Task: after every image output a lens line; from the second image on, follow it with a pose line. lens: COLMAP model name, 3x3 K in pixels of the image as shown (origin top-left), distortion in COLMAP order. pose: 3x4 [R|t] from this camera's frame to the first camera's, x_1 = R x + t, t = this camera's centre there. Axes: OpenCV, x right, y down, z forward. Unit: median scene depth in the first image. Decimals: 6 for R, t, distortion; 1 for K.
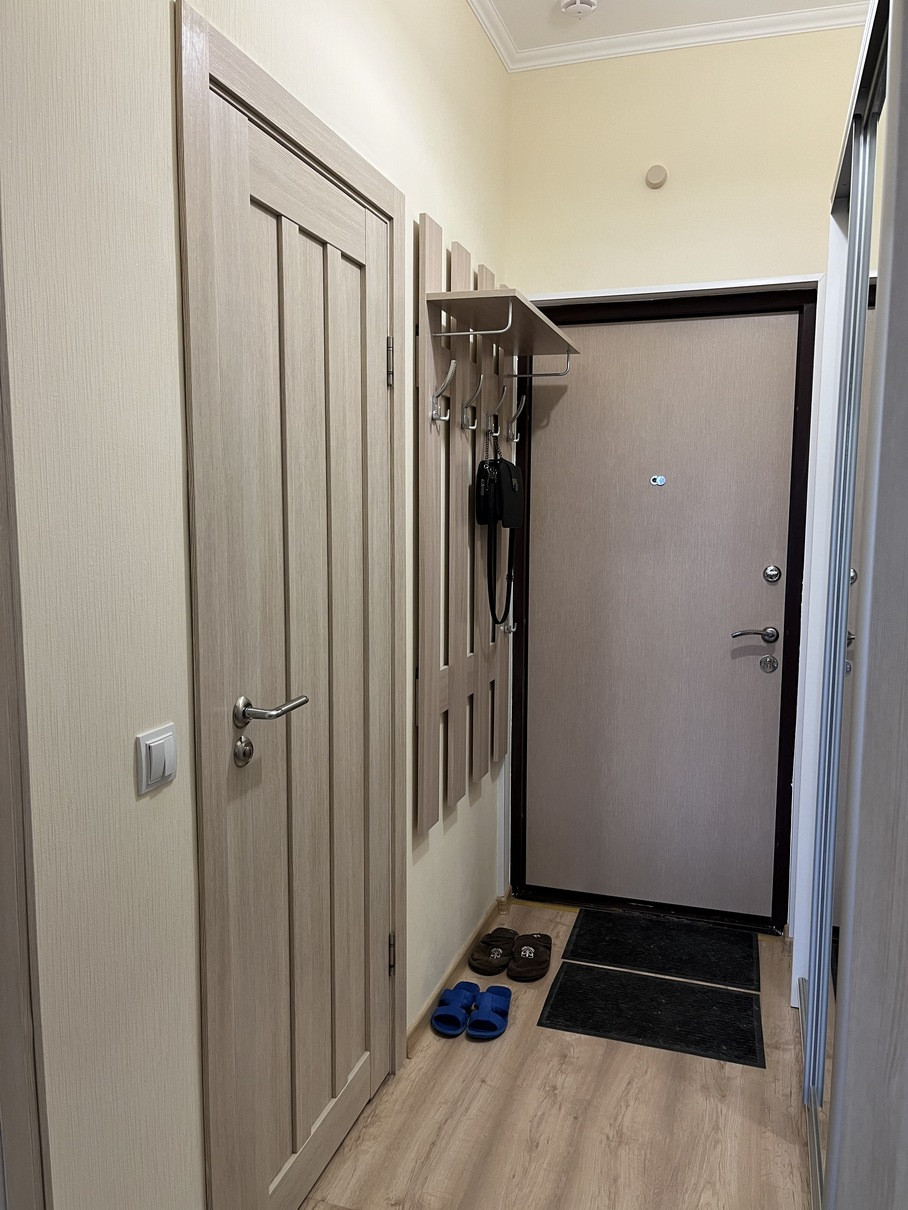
lens RADIAL K [[913.4, 0, 452.2], [0, 913.4, 609.9], [0, 0, 1]] dist [0.058124, -0.075864]
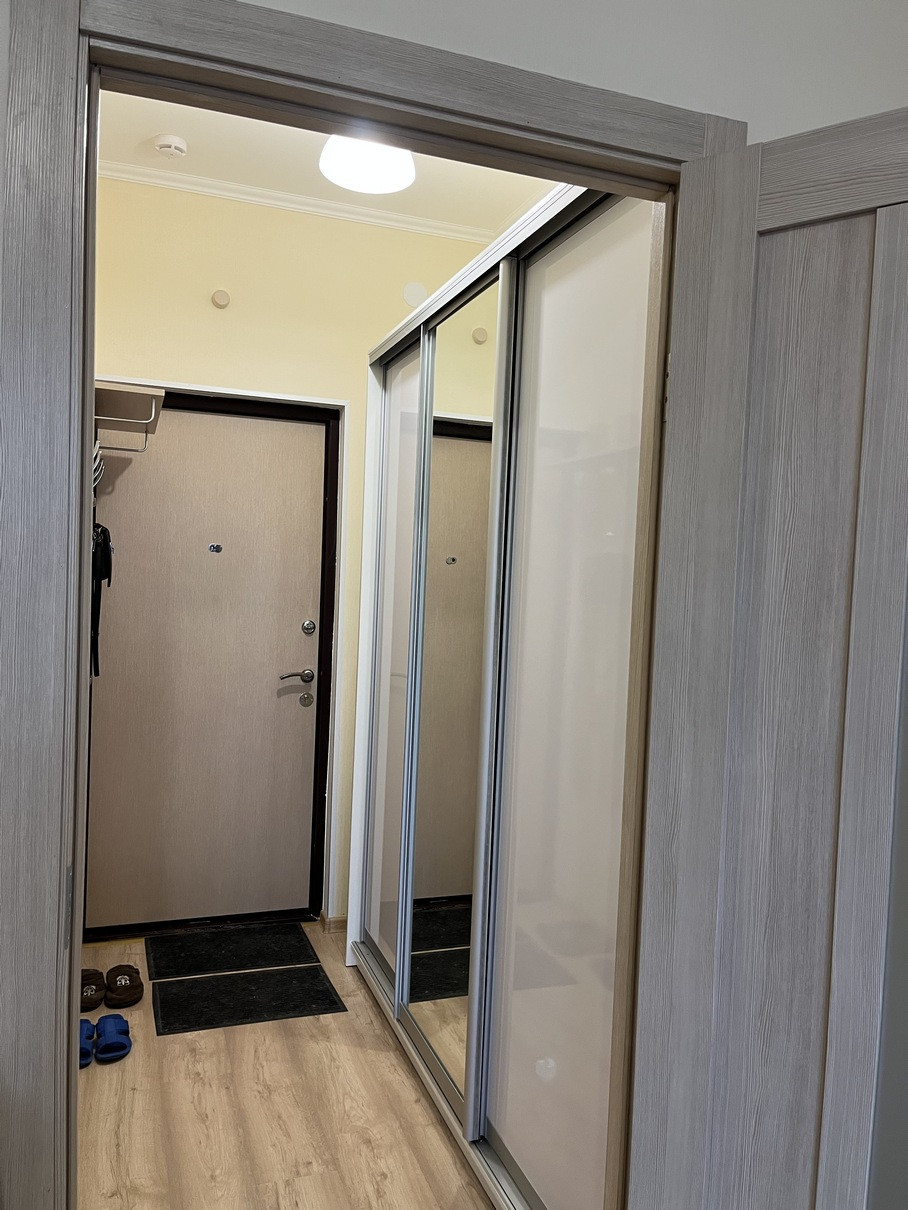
lens RADIAL K [[913.4, 0, 448.3], [0, 913.4, 607.5], [0, 0, 1]] dist [0.058124, -0.075864]
pose [[0.792381, 0.003311, 0.610017, -0.298061], [0.030804, 0.998492, -0.045432, -0.003651], [-0.609248, 0.054790, 0.791085, -0.119291]]
